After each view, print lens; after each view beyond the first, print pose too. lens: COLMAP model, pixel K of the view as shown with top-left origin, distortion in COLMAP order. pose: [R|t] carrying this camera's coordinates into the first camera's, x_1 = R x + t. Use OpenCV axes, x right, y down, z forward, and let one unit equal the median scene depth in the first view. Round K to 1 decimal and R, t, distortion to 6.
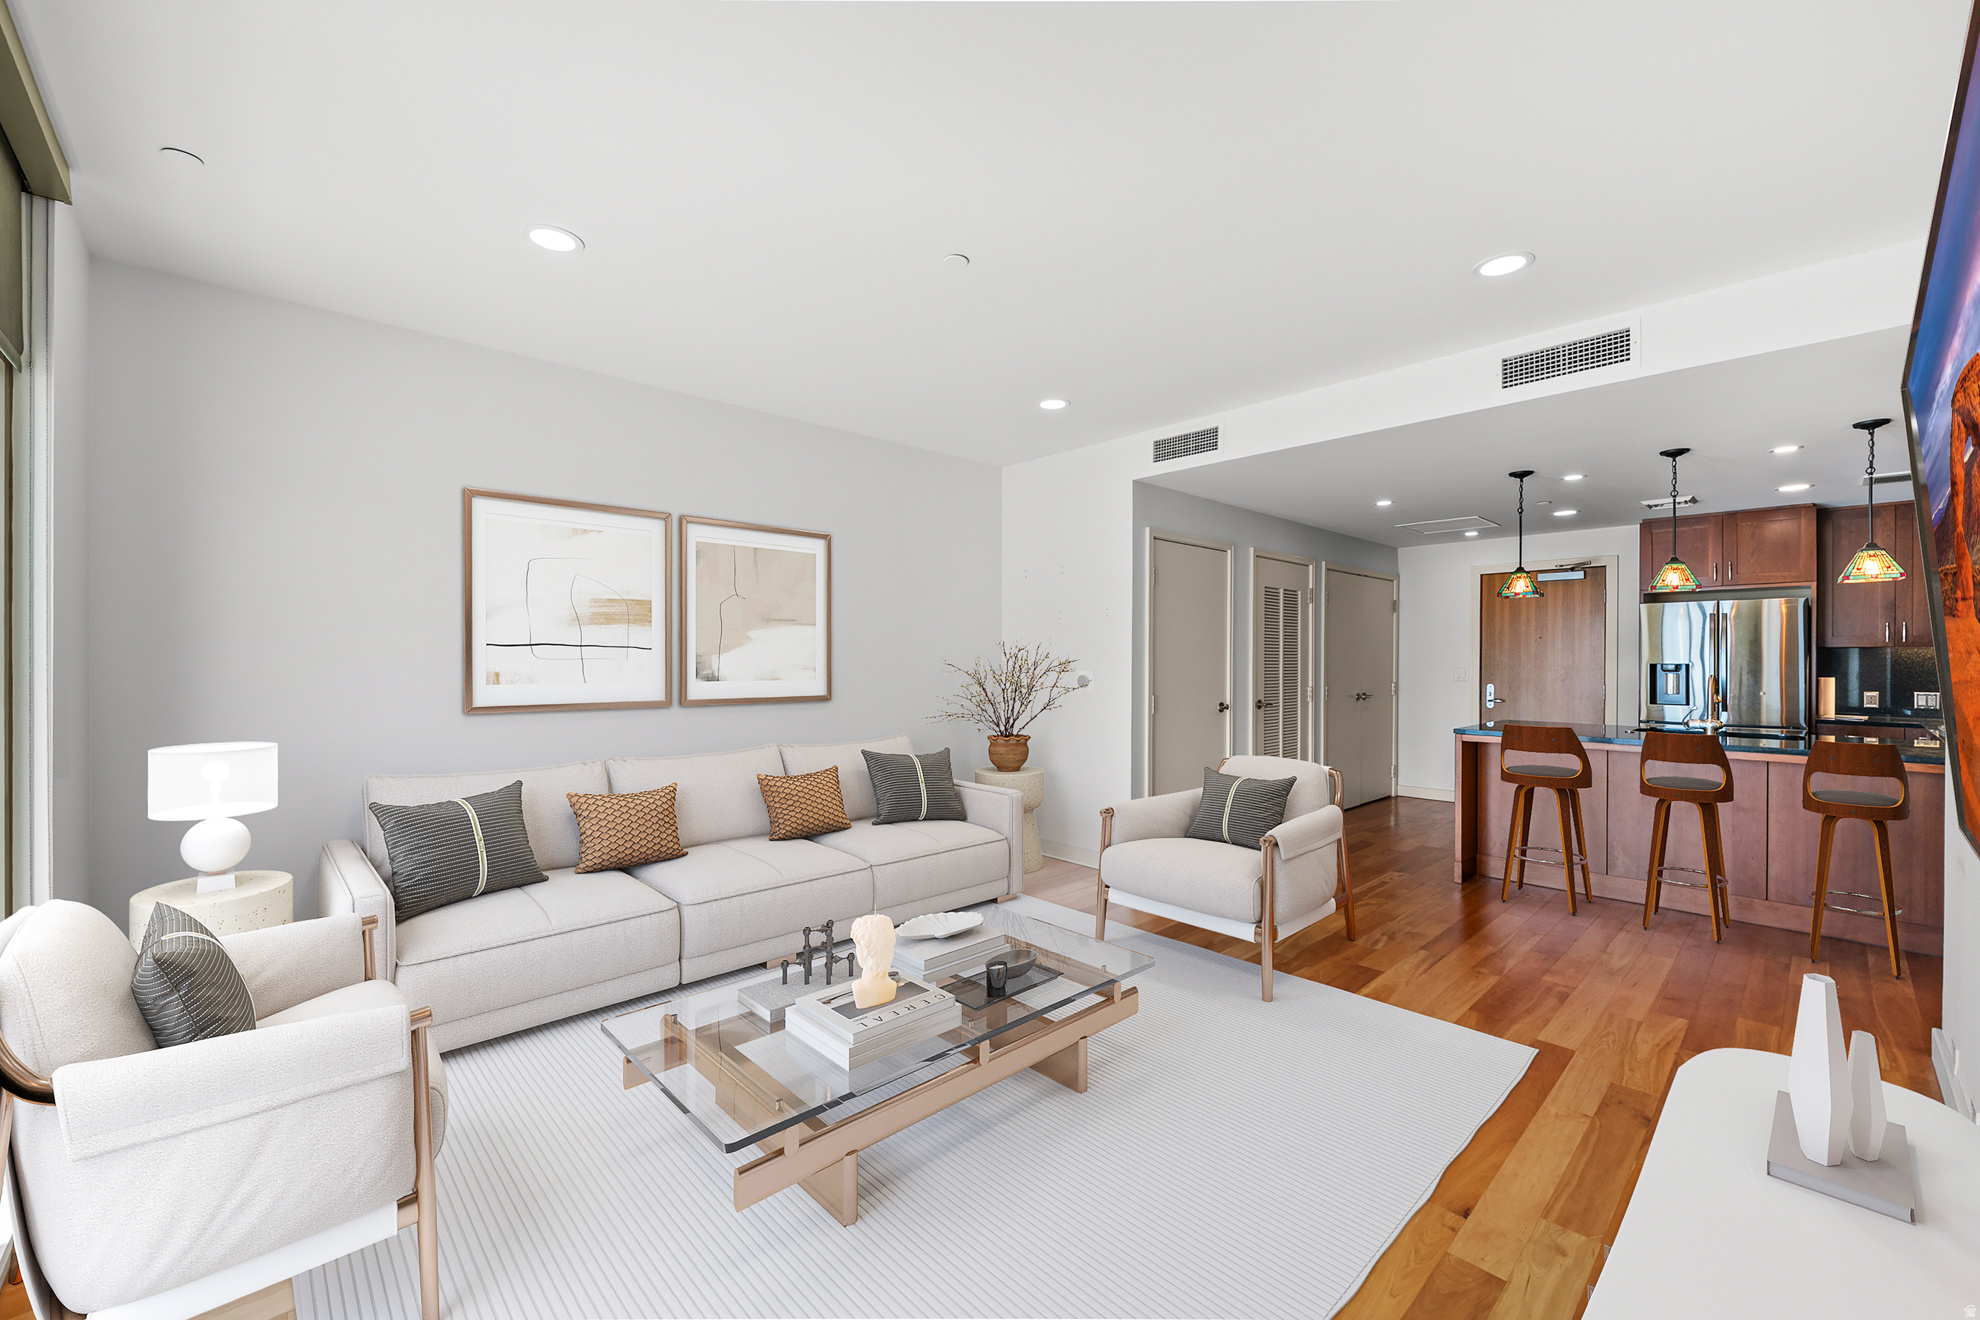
lens RADIAL K [[790.8, 0, 979.9], [0, 790.8, 659.1], [0, 0, 1]] dist [0.002197, -0.001226]
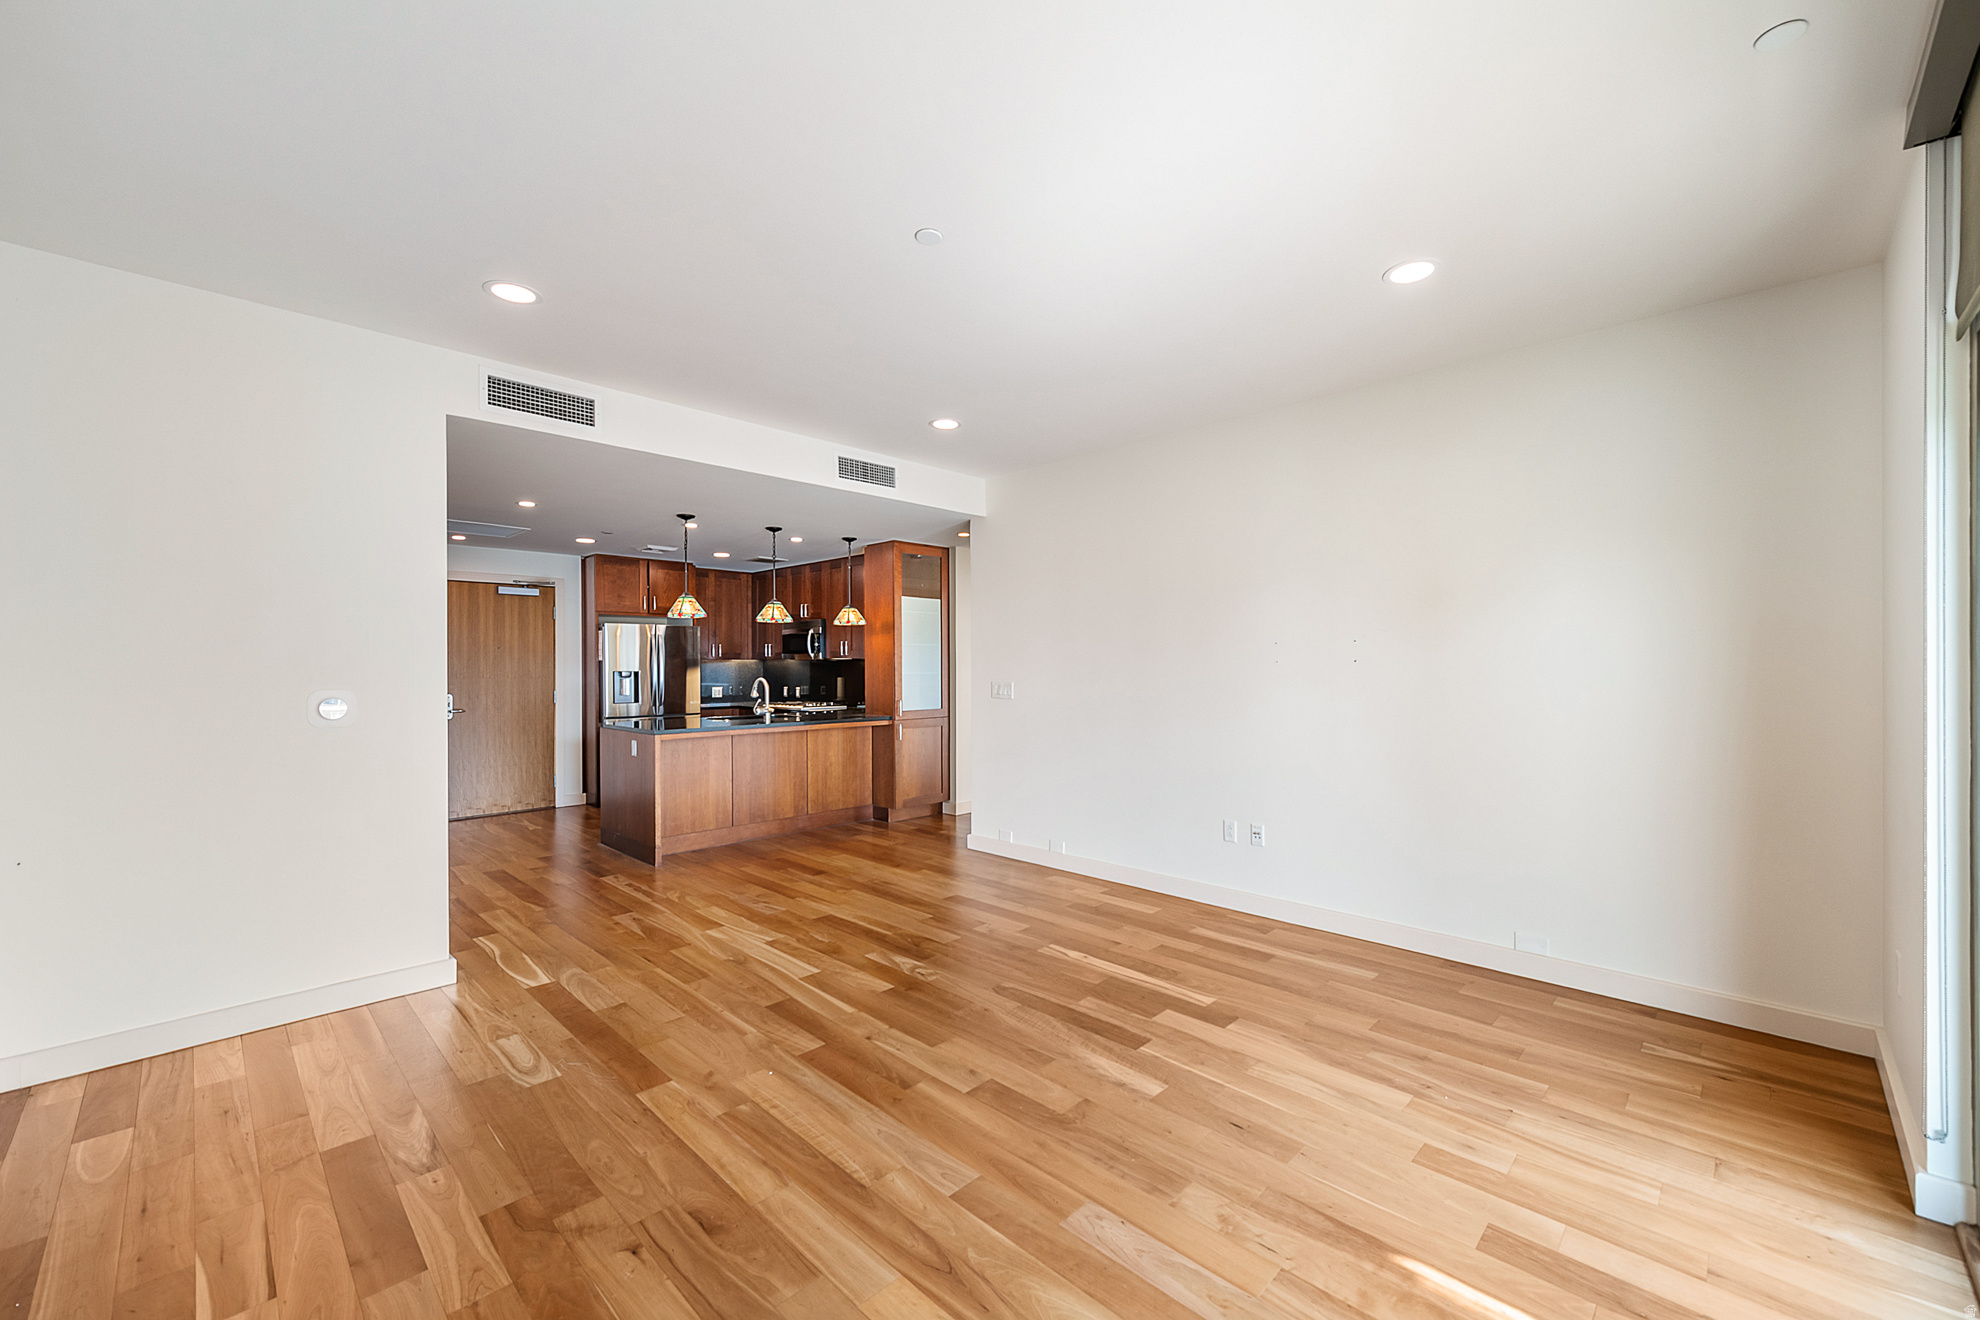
lens RADIAL K [[790.8, 0, 1021.8], [0, 790.8, 676.3], [0, 0, 1]] dist [0.002197, -0.001226]
pose [[-0.067161, -0.015524, 0.997621, -0.696061], [0.004187, 0.999866, 0.015841, -0.005803], [-0.997733, 0.005241, -0.067087, 0.698346]]
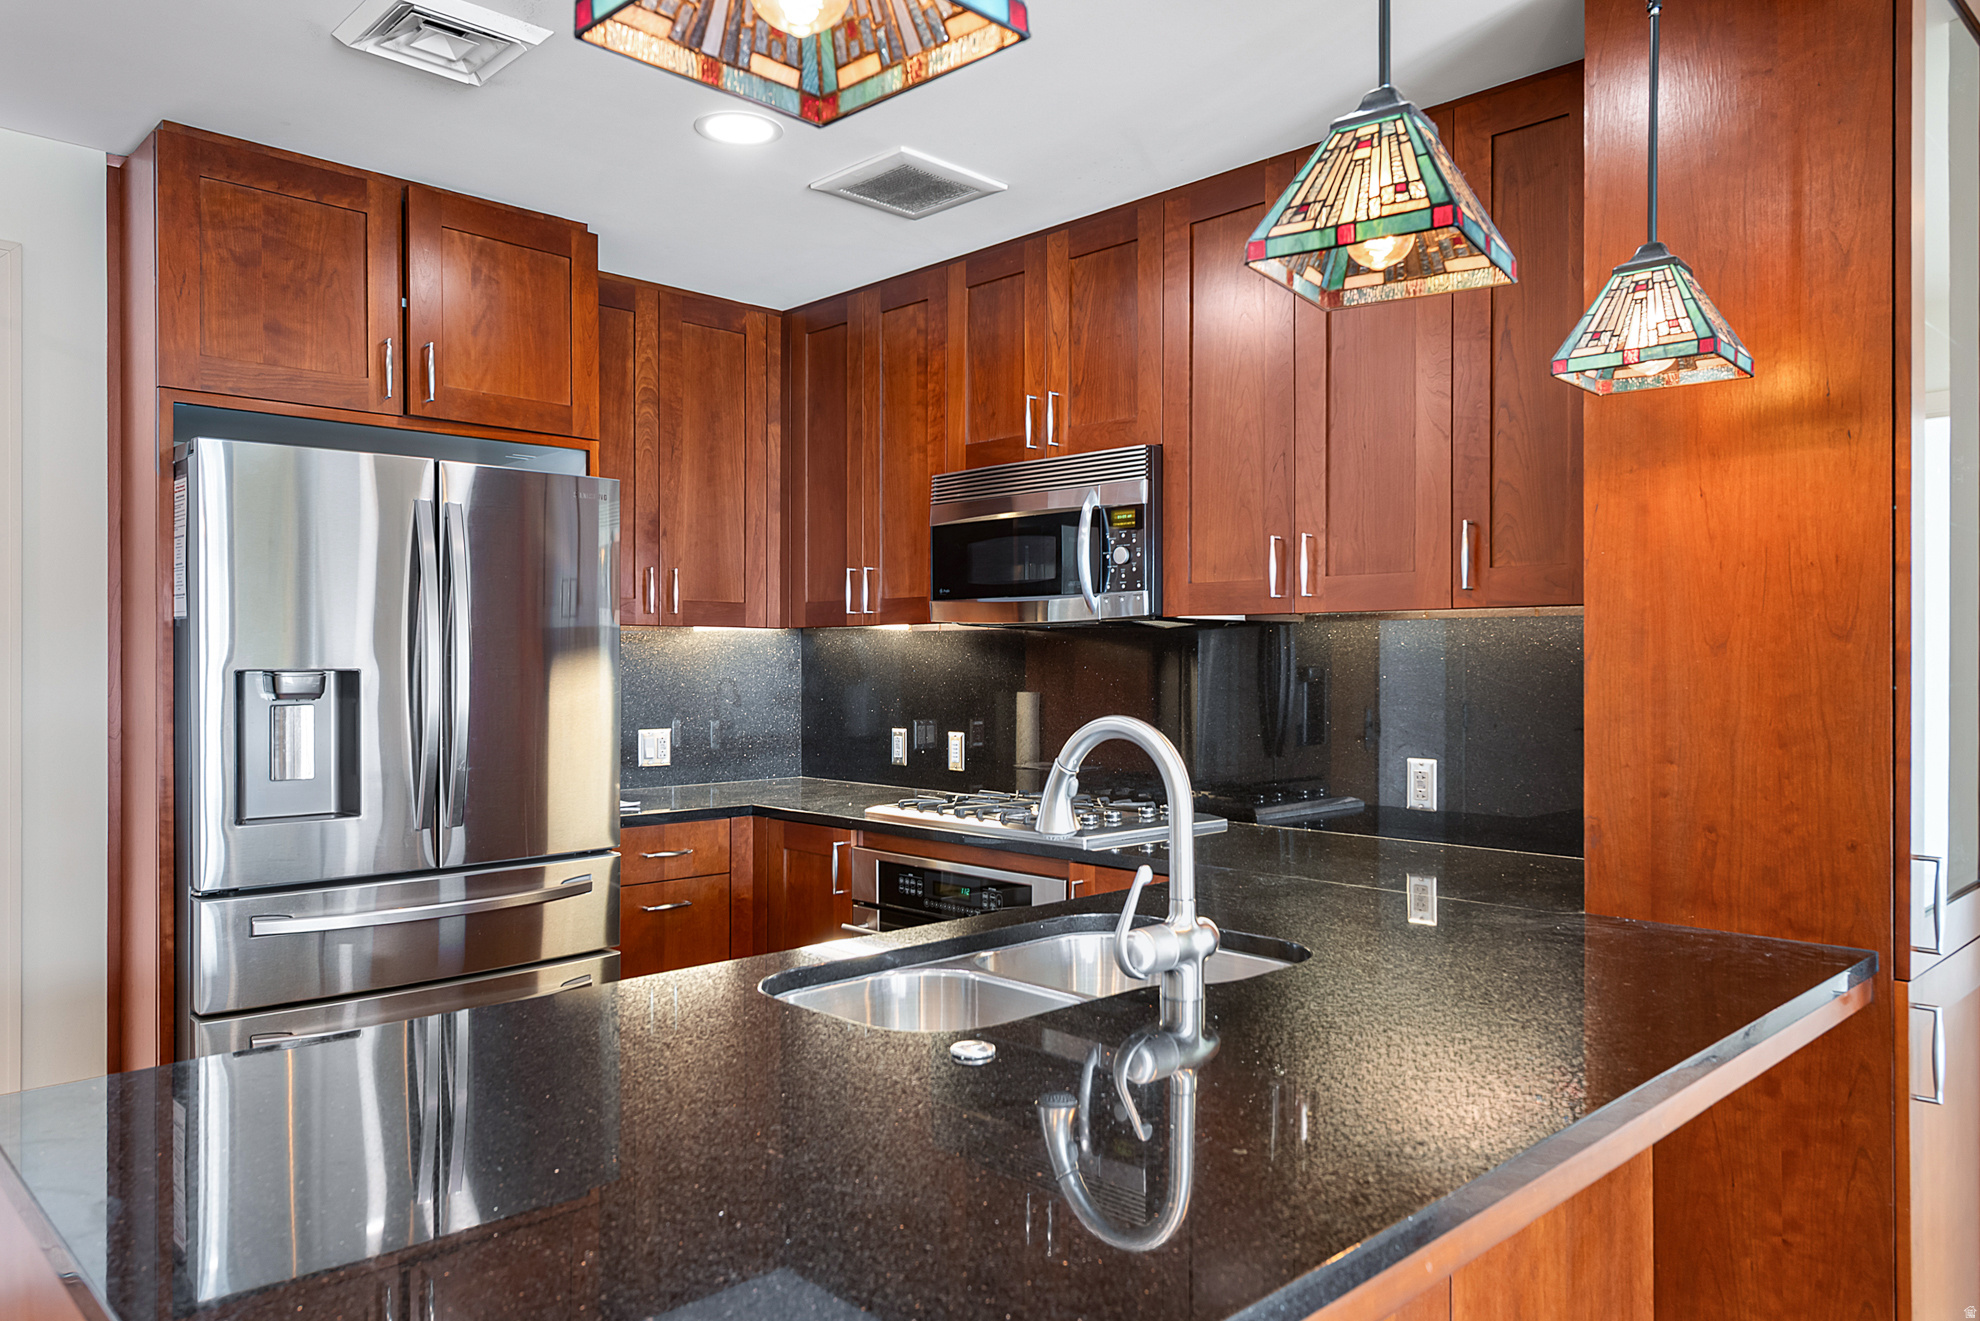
lens RADIAL K [[1364.7, 0, 977.8], [0, 1364.7, 661.7], [0, 0, 1]] dist [0.008893, -0.002094]
pose [[-0.013181, -0.002710, 0.999909, 0.646122], [0.003577, 0.999990, 0.002758, 0.003336], [-0.999907, 0.003613, -0.013171, 1.214213]]
